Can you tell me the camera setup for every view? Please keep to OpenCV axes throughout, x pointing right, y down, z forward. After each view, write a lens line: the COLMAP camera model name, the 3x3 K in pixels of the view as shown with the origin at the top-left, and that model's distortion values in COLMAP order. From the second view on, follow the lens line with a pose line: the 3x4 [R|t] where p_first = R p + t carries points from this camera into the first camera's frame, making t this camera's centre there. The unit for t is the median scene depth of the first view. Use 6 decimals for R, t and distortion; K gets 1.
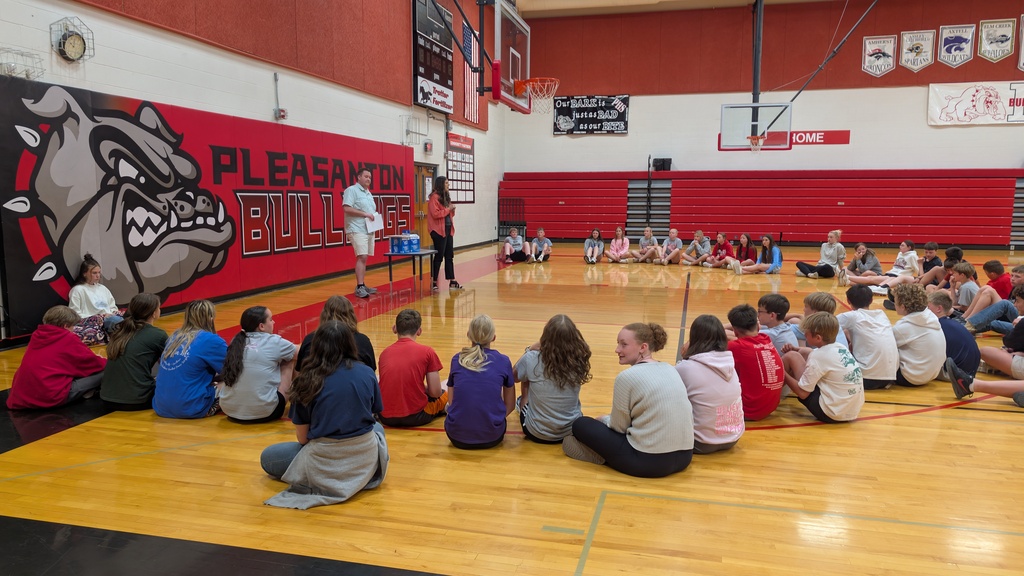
lens RADIAL K [[724.3, 0, 512.0], [0, 724.3, 288.0], [0, 0, 1]] dist [-0.007649, -0.003378]
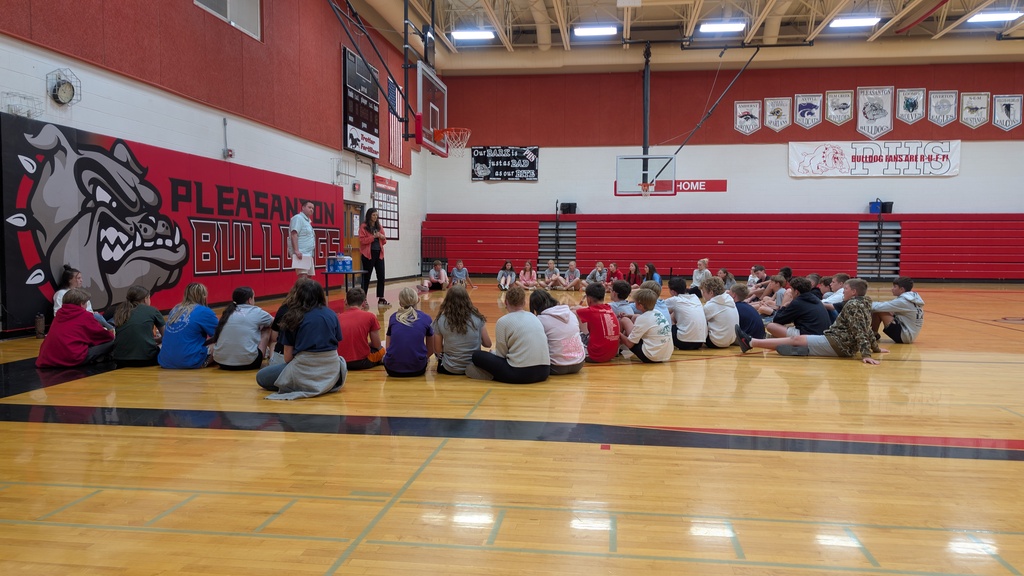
lens RADIAL K [[717.2, 0, 529.6], [0, 717.2, 289.3], [0, 0, 1]] dist [0.004075, -0.034646]
pose [[0.991330, -0.003640, 0.131347, 0.002374], [0.012132, 0.997882, -0.063908, 0.034761], [-0.130836, 0.064948, 0.989274, -0.113189]]
